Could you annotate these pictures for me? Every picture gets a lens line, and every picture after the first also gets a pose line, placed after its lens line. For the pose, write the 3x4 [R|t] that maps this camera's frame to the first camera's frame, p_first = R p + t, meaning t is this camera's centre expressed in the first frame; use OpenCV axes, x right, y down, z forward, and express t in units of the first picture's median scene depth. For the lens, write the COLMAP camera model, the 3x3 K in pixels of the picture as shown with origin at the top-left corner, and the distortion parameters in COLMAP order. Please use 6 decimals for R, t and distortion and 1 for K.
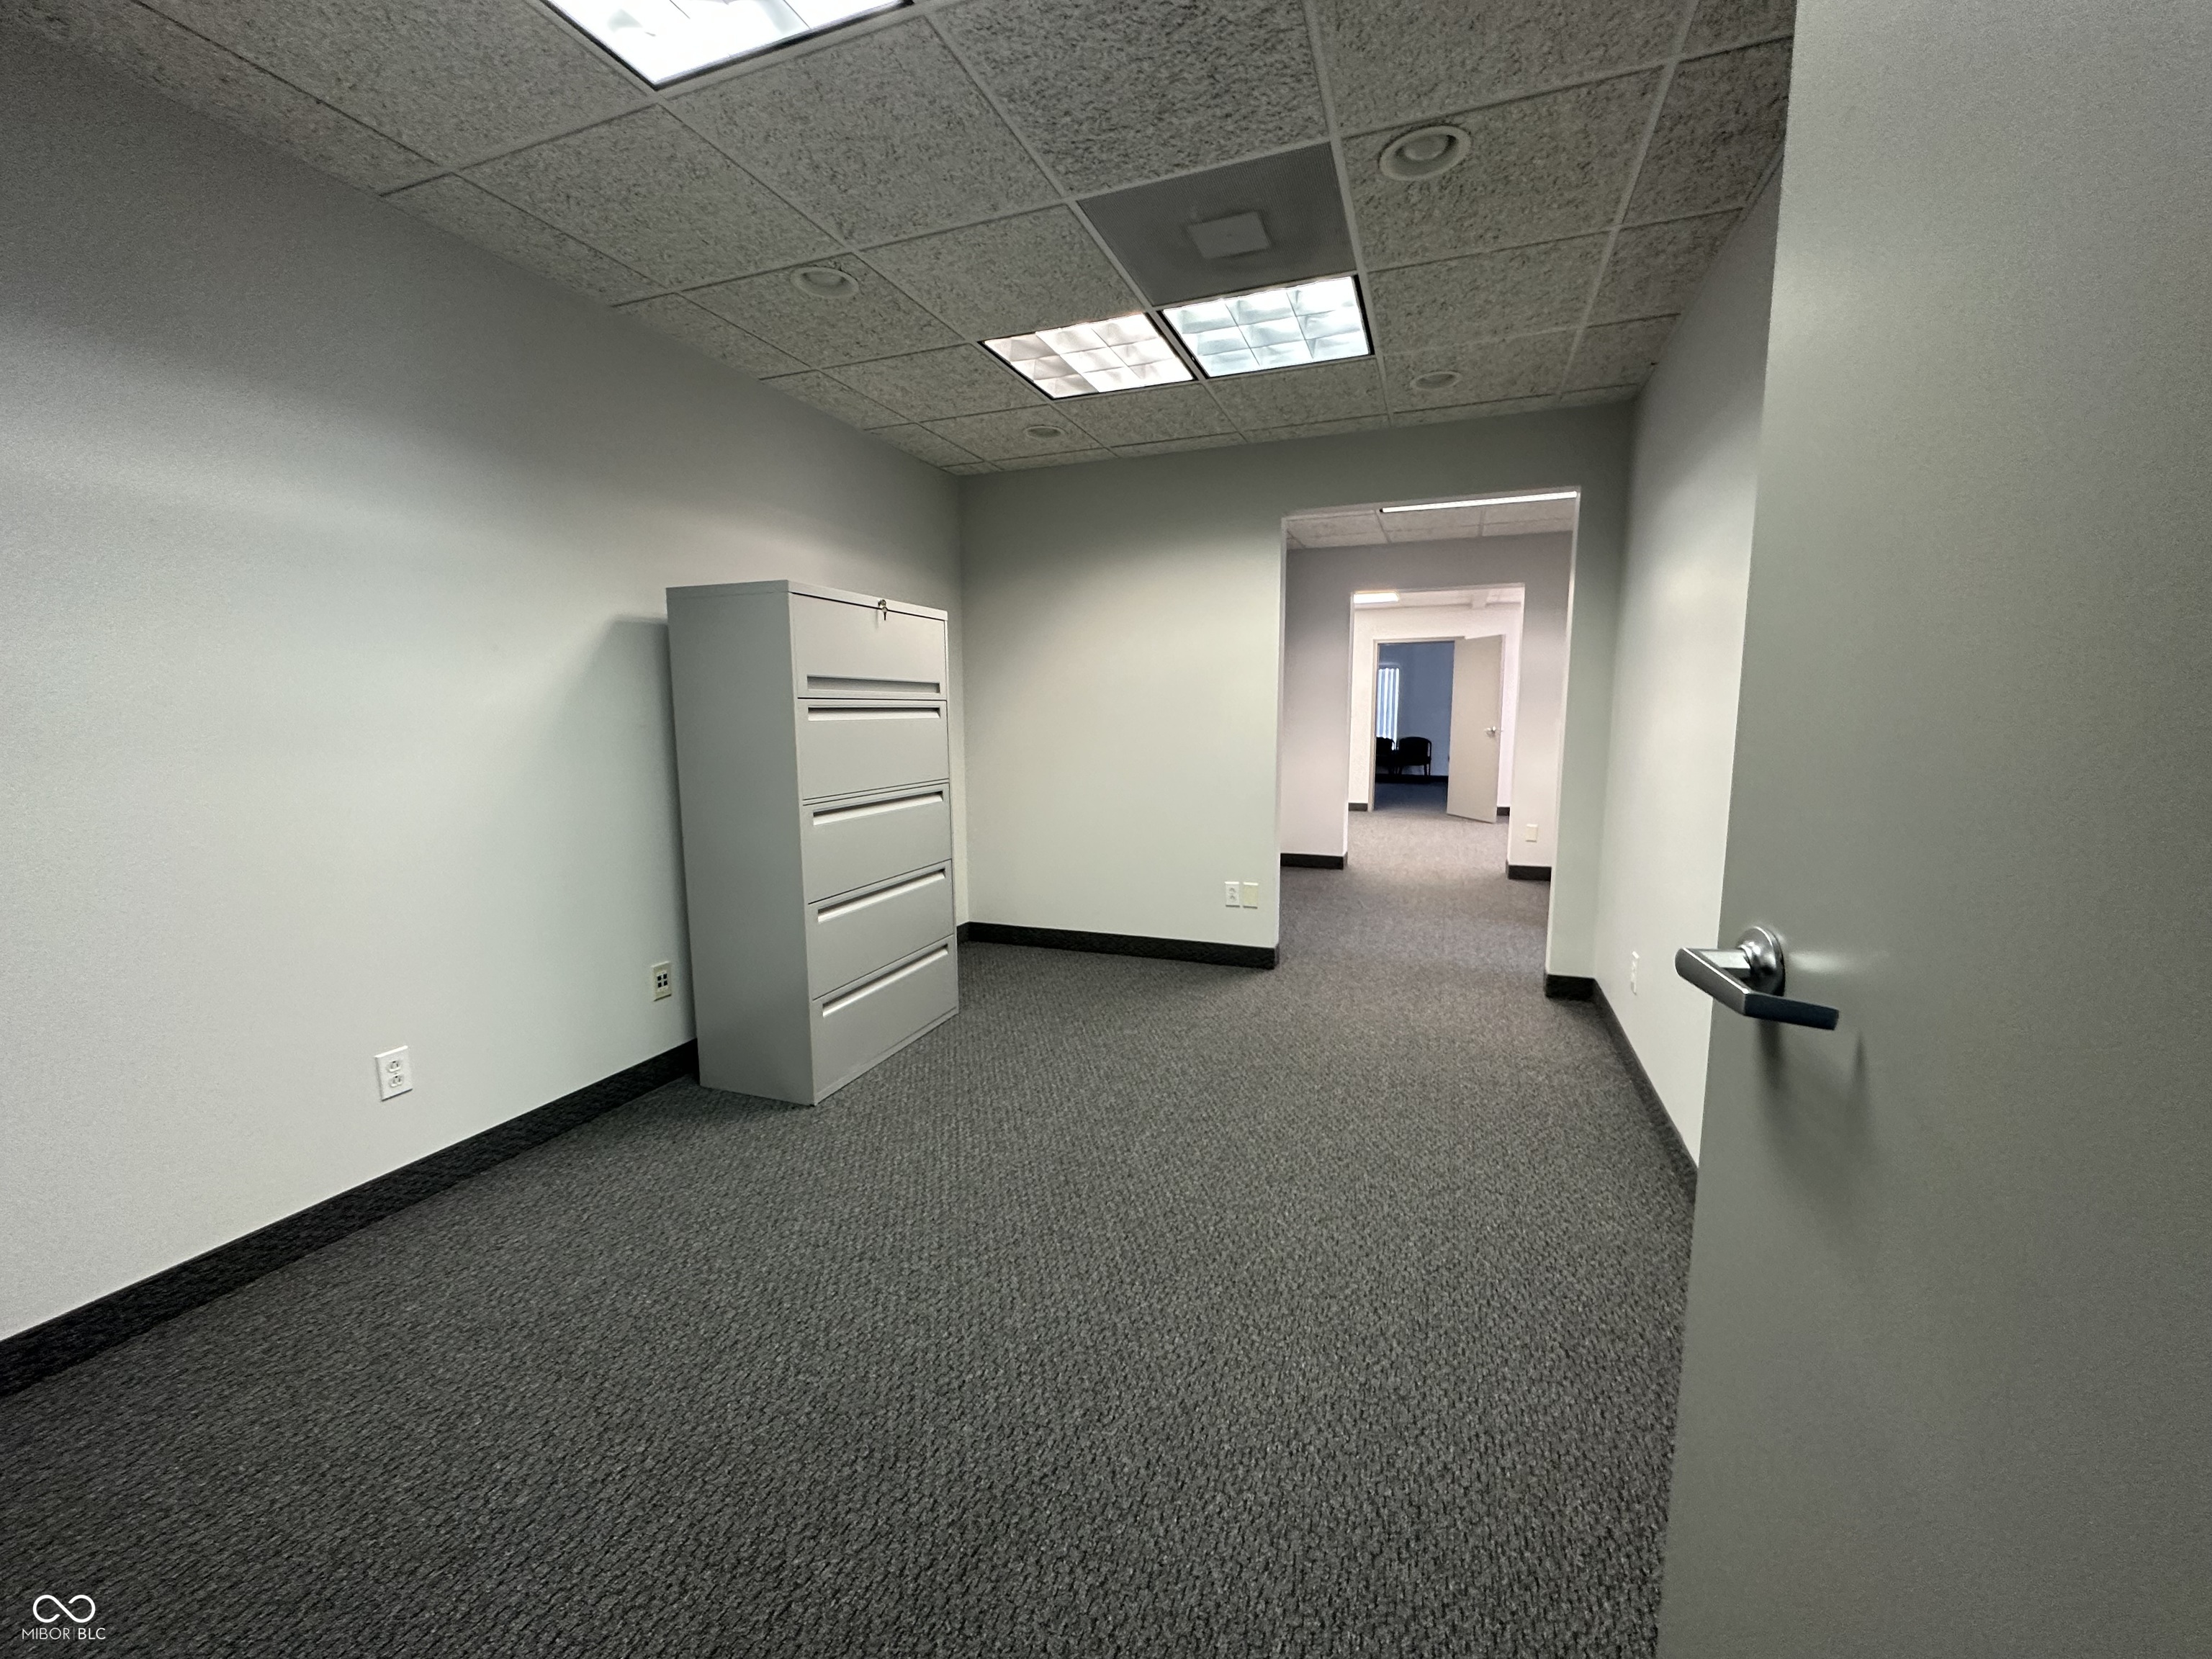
lens RADIAL K [[886.9, 0, 1099.0], [0, 886.9, 833.9], [0, 0, 1]] dist [-0.003391, -0.000009]
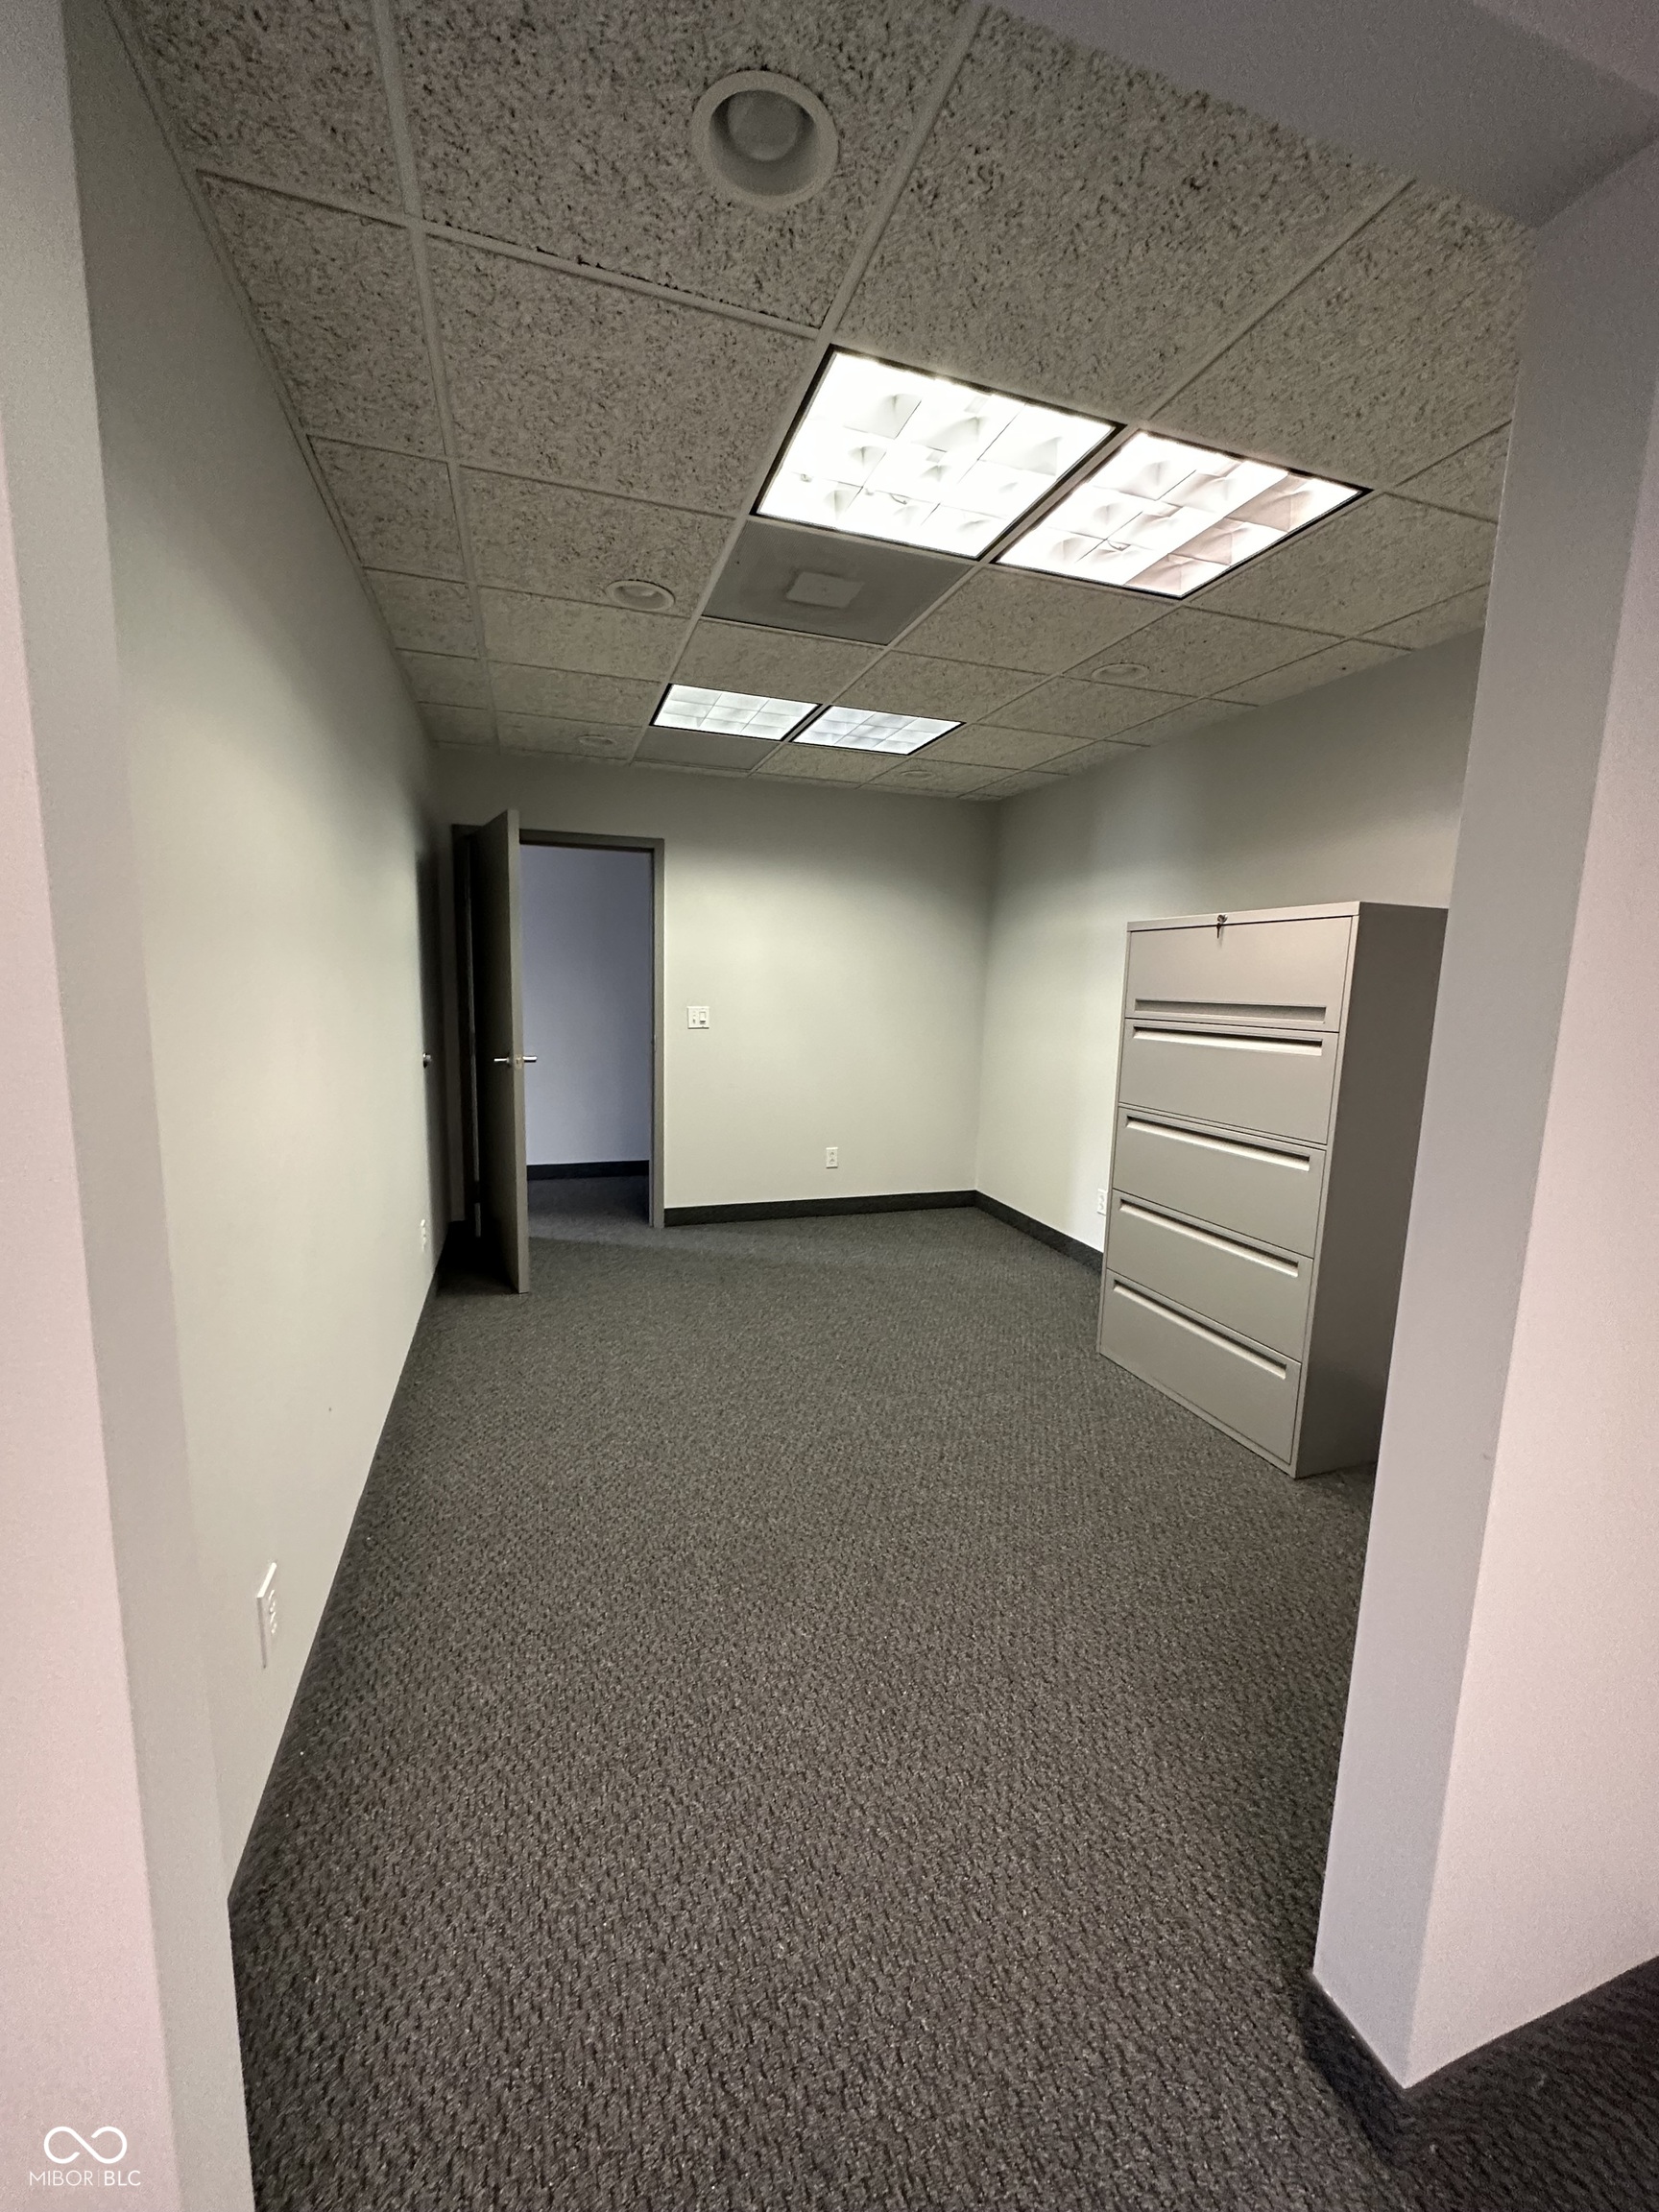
lens RADIAL K [[886.9, 0, 826.8], [0, 886.9, 1107.4], [0, 0, 1]] dist [-0.003391, -0.000009]
pose [[-0.770667, 0.082625, -0.631859, 0.657048], [-0.100528, 0.963378, 0.248589, -0.260640], [0.629259, 0.255098, -0.734138, 1.469766]]
